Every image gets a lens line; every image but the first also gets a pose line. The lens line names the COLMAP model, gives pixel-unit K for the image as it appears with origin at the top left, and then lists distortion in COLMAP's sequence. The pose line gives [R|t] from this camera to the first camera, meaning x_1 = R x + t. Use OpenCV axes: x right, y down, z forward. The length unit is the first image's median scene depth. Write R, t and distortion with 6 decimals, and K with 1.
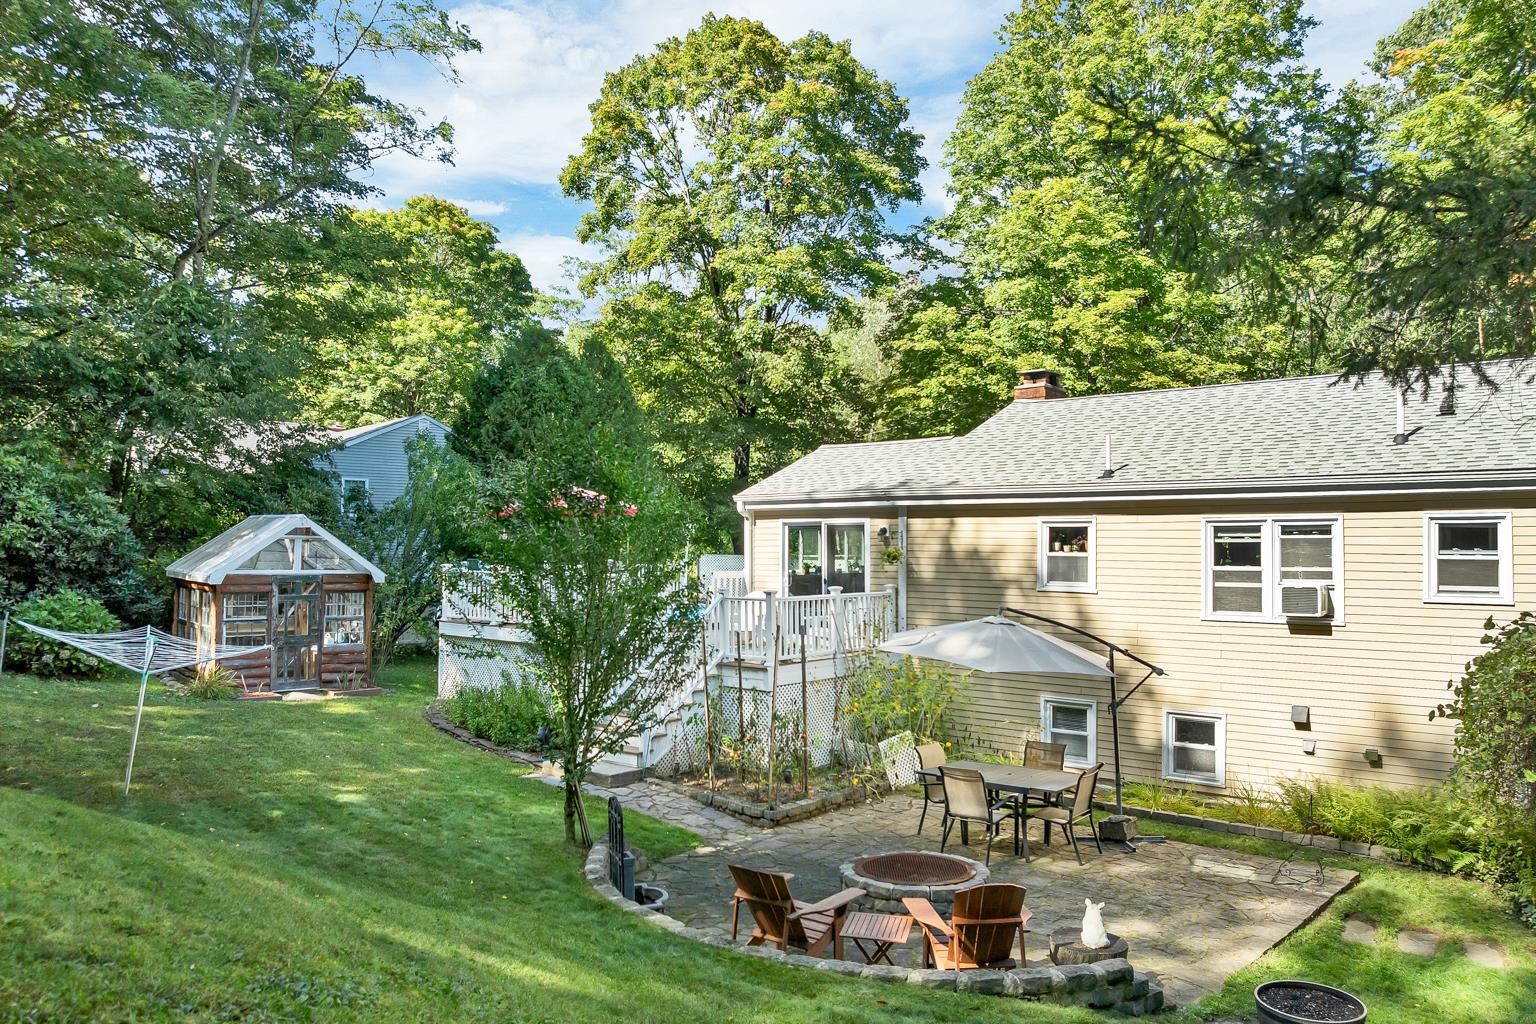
lens RADIAL K [[1090.0, 0, 760.6], [0, 1090.0, 542.0], [0, 0, 1]] dist [-0.038125, -0.003374]
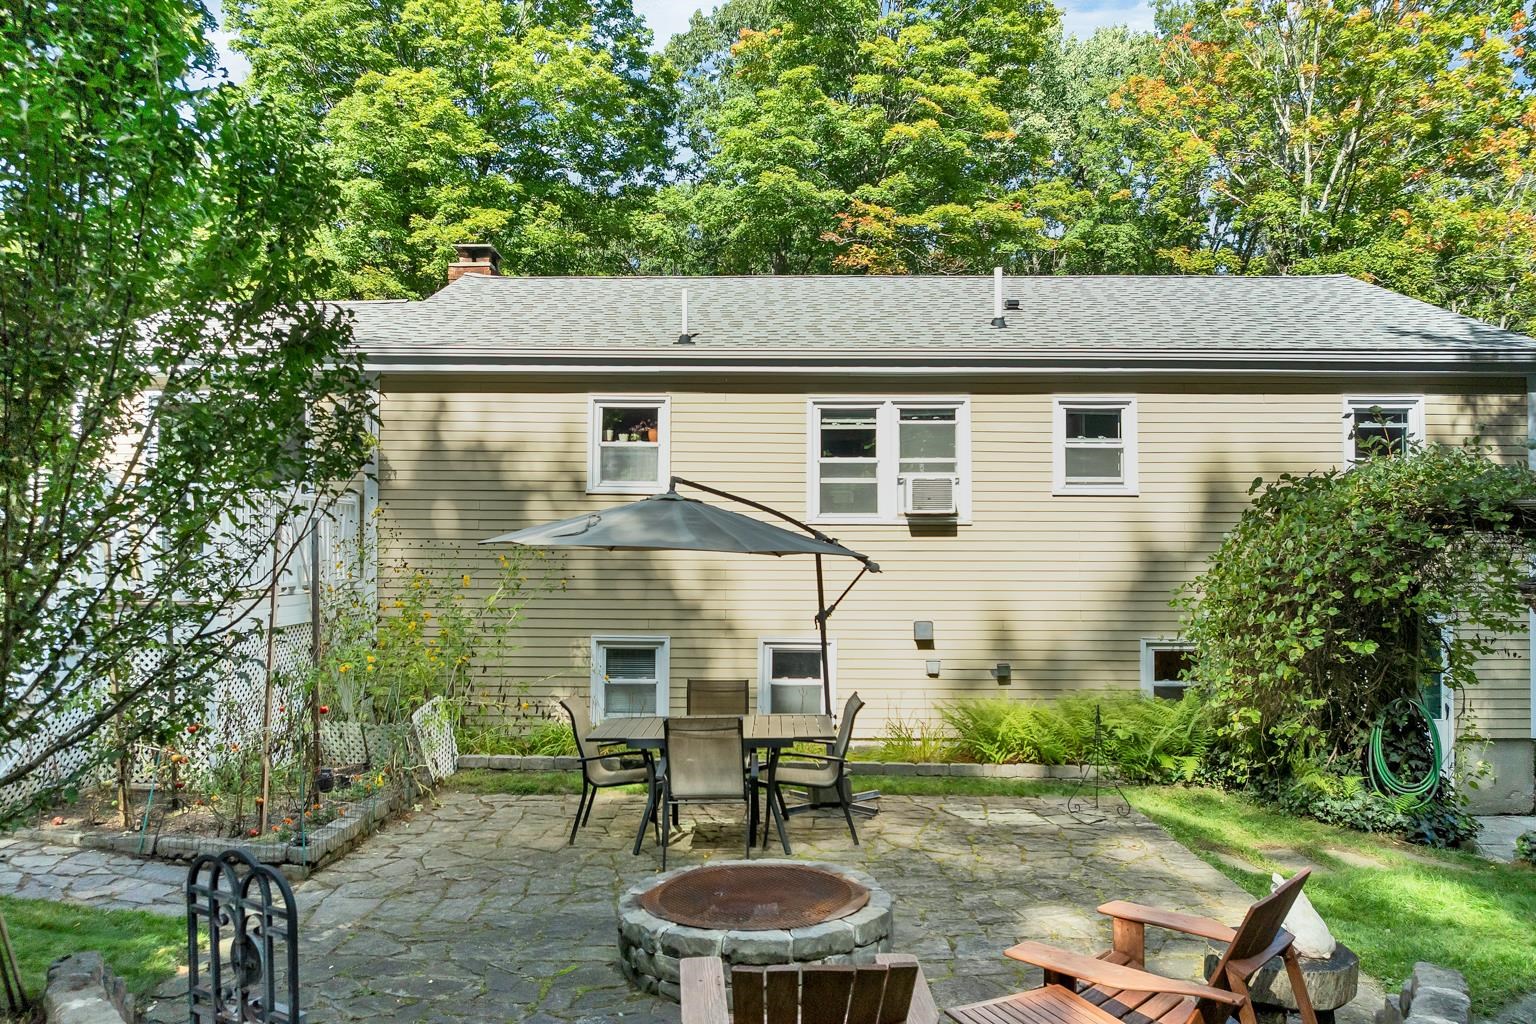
lens RADIAL K [[1103.2, 0, 766.9], [0, 1103.2, 541.6], [0, 0, 1]] dist [-0.036885, -0.000377]
pose [[0.773508, 0.001641, 0.633784, -0.136627], [-0.004871, 0.999983, 0.003355, 0.082214], [-0.633768, -0.005682, 0.773503, 0.384356]]
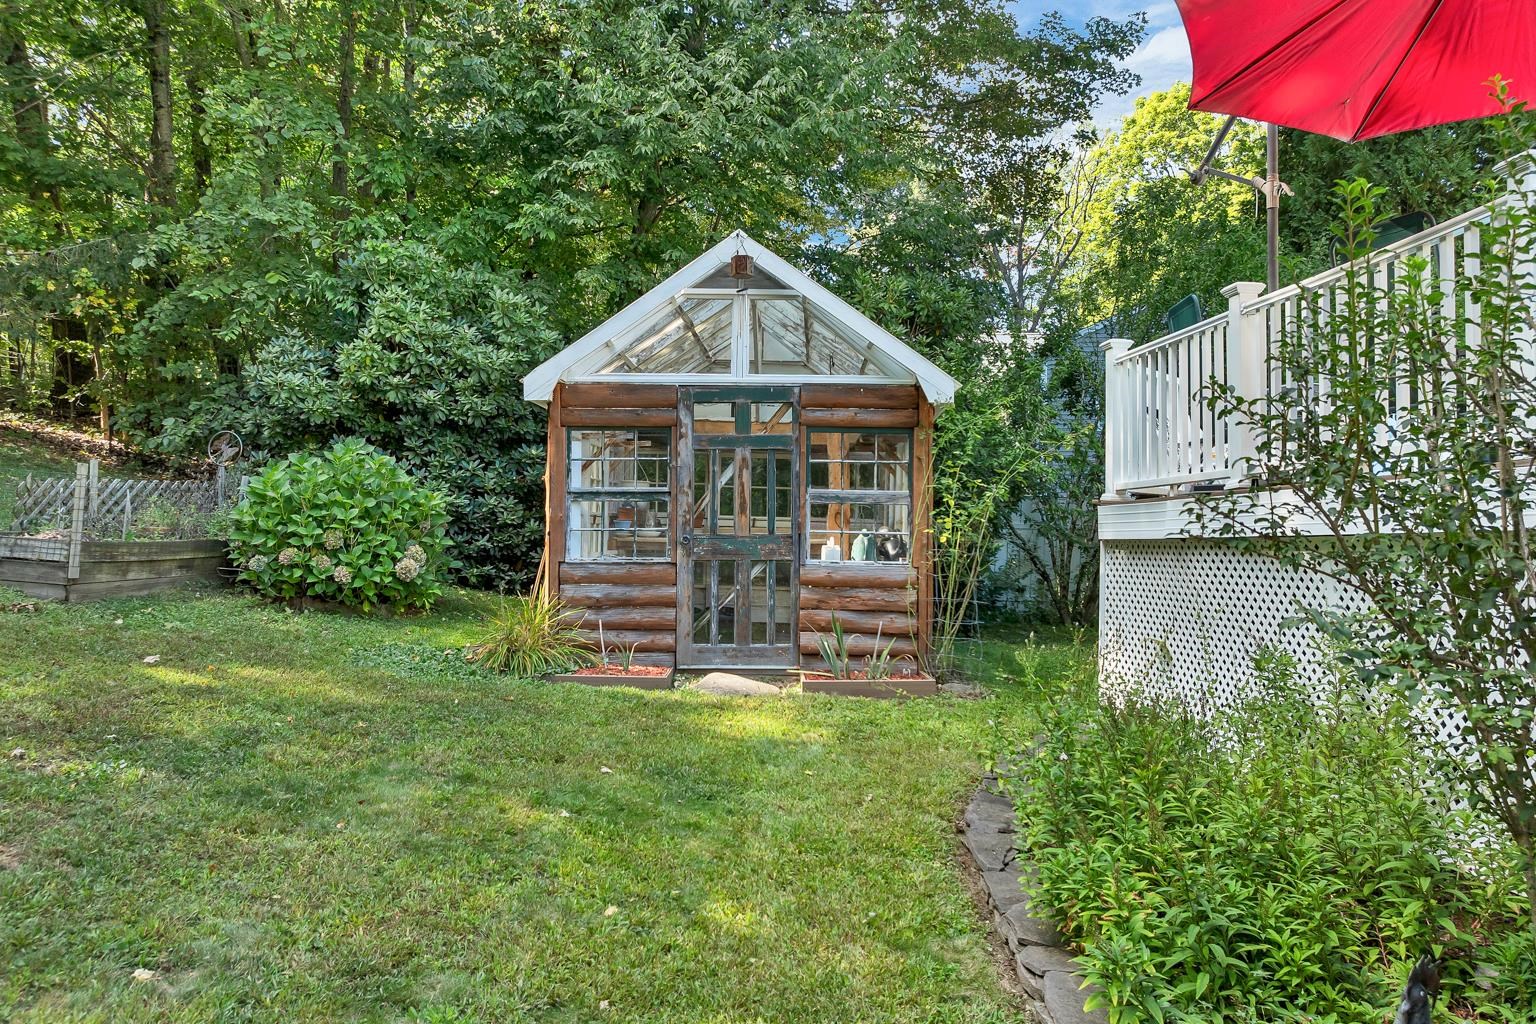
lens RADIAL K [[1090.0, 0, 760.6], [0, 1090.0, 542.0], [0, 0, 1]] dist [-0.038125, -0.003374]
pose [[0.710721, -0.011382, -0.703382, -0.183286], [0.009426, 0.999933, -0.006656, 0.125691], [0.703411, -0.001900, 0.710781, 0.975893]]
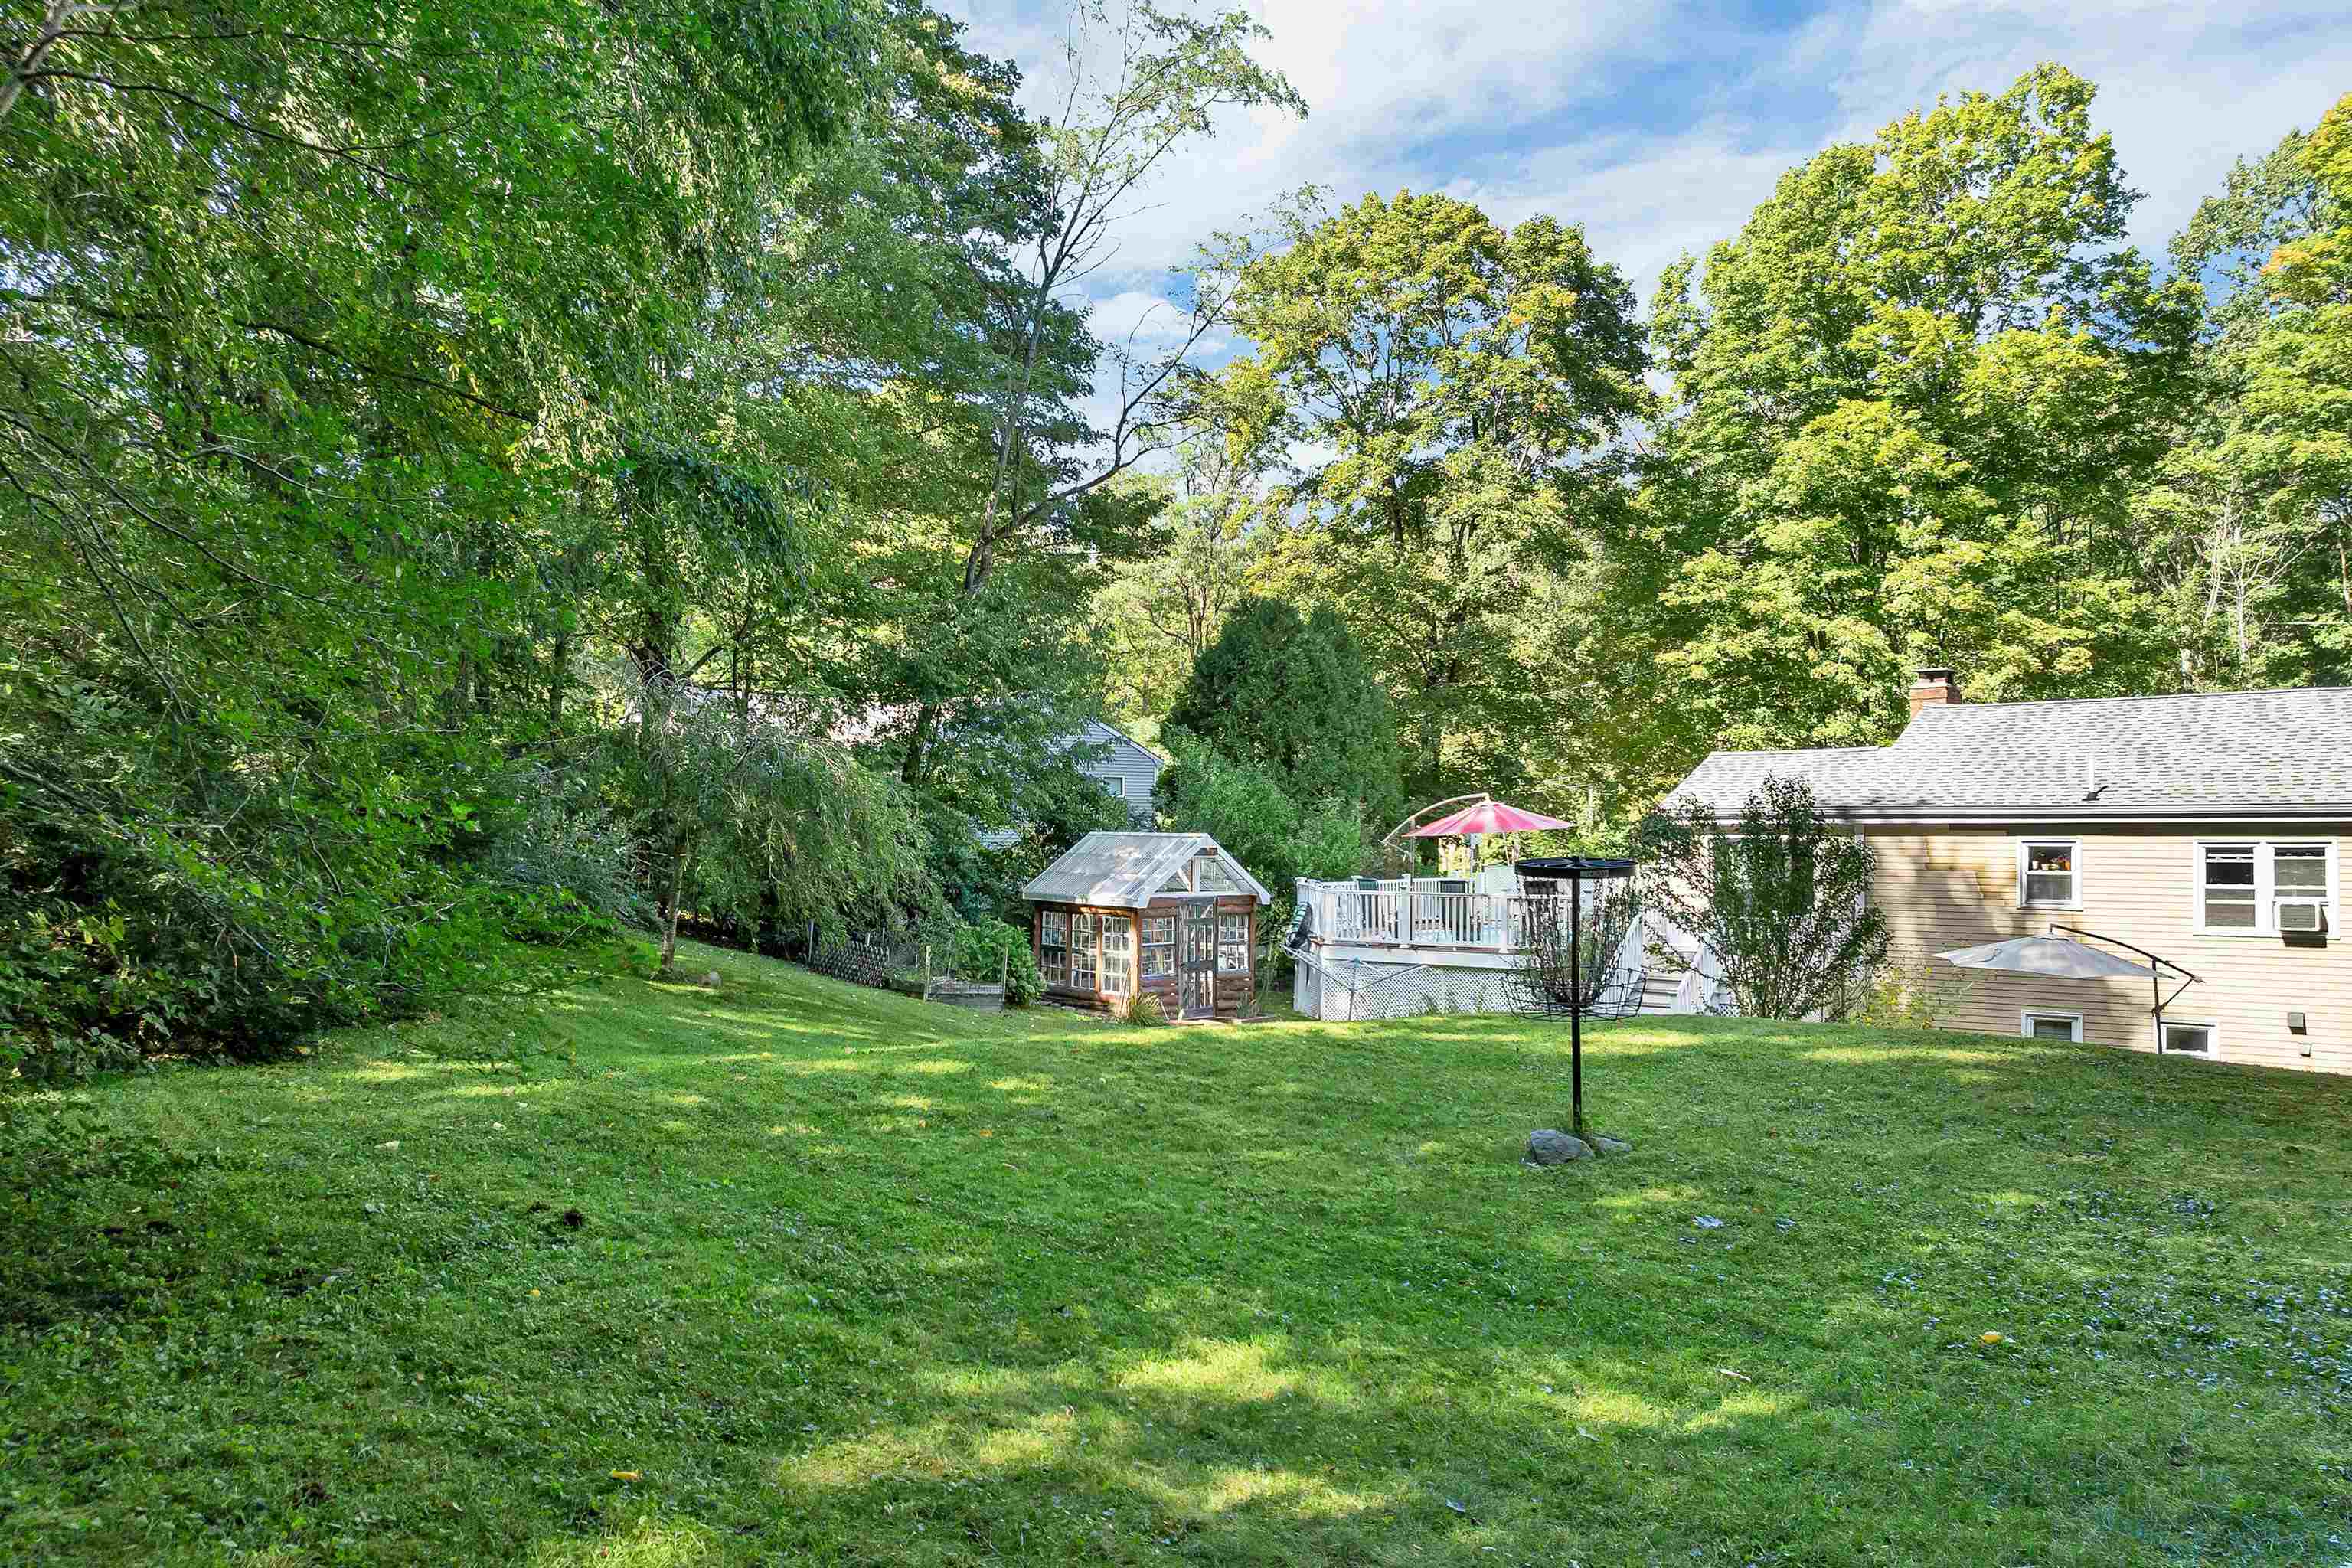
lens RADIAL K [[1617.3, 0, 1176.4], [0, 1617.3, 822.9], [0, 0, 1]] dist [-0.083638, 0.047199]
pose [[0.999633, -0.008089, -0.025866, -0.560252], [0.008061, 0.999967, -0.001207, -0.045119], [0.025875, 0.000998, 0.999665, -0.585980]]
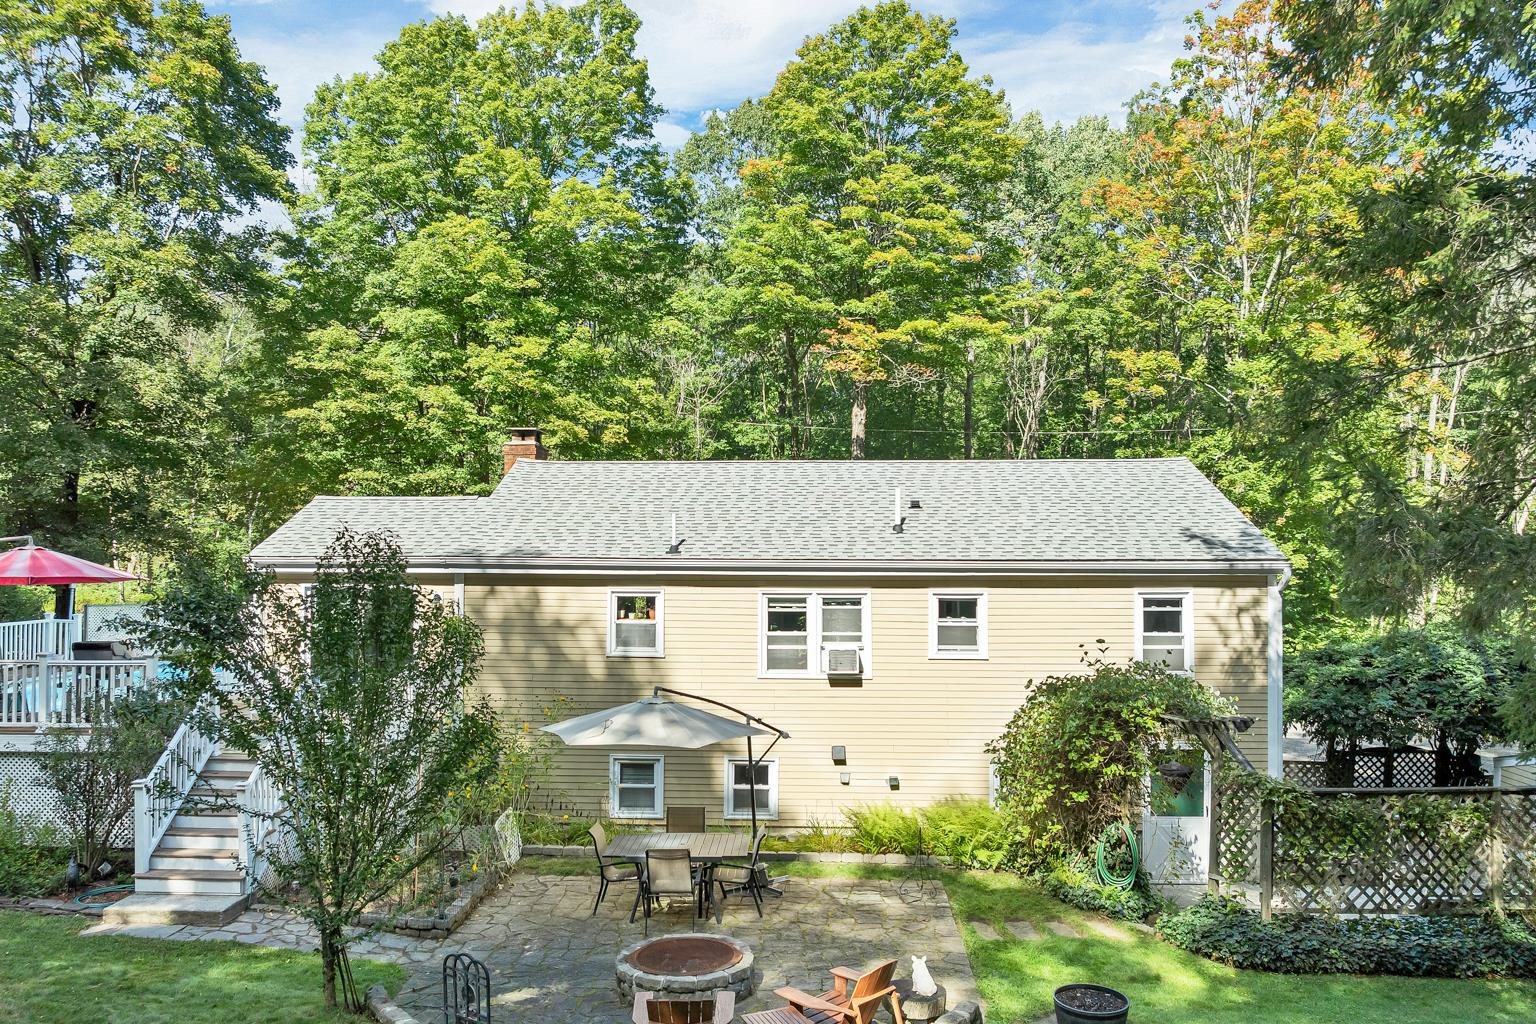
lens RADIAL K [[1090.0, 0, 760.6], [0, 1090.0, 542.0], [0, 0, 1]] dist [-0.038125, -0.003374]
pose [[0.793593, 0.004113, 0.608435, -0.305097], [-0.003009, 0.999991, -0.002835, -0.071391], [-0.608442, 0.000419, 0.793598, 0.068712]]
